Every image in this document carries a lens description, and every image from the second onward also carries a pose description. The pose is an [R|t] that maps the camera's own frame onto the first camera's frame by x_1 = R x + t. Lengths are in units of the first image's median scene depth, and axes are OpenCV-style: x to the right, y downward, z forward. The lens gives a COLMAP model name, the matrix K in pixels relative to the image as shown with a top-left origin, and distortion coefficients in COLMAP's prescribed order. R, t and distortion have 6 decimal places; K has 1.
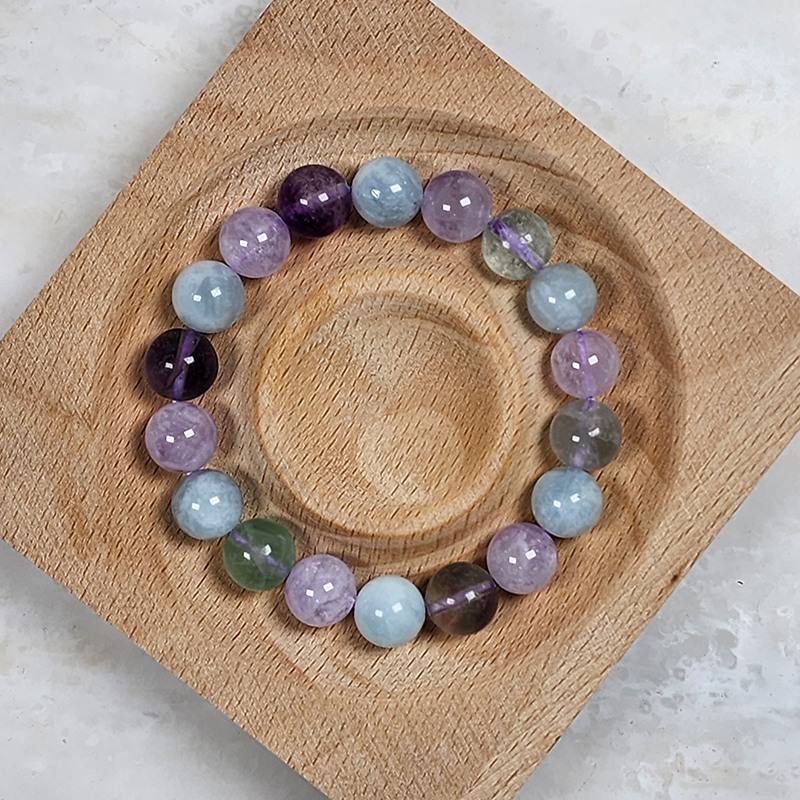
lens RADIAL K [[2145.5, 0, 396.7], [0, 2145.5, 404.2], [0, 0, 1]] dist [0.181356, 0.000000]
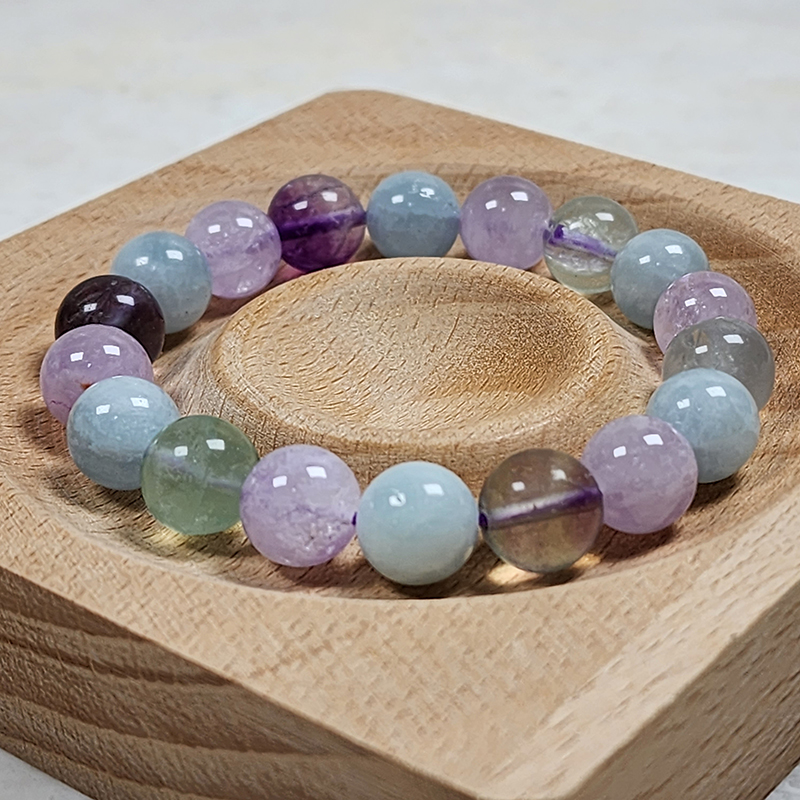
lens RADIAL K [[2145.5, 0, 415.5], [0, 2145.5, 394.9], [0, 0, 1]] dist [0.181356, 0.000000]
pose [[0.999860, -0.014867, -0.007706, 0.001172], [0.000805, 0.502353, -0.864662, 0.582918], [0.016726, 0.864535, 0.502295, 0.679234]]
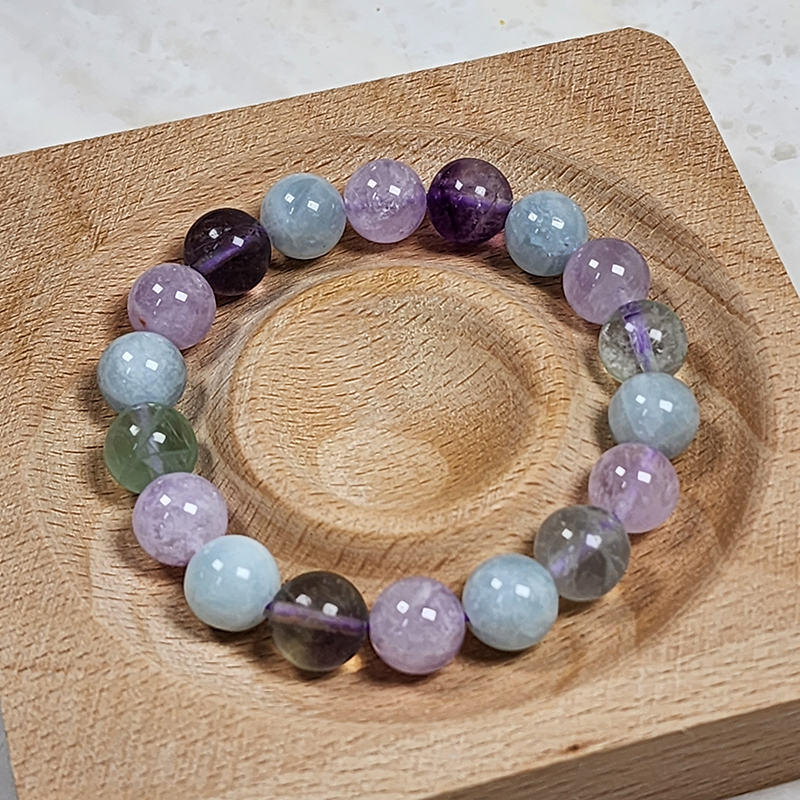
lens RADIAL K [[2059.5, 0, 399.4], [0, 2059.5, 396.0], [0, 0, 1]] dist [0.147066, 0.000000]
pose [[0.801138, 0.472099, -0.367833, 0.277600], [-0.597642, 0.663603, -0.449950, 0.342647], [0.031674, 0.580304, 0.813784, 0.379331]]
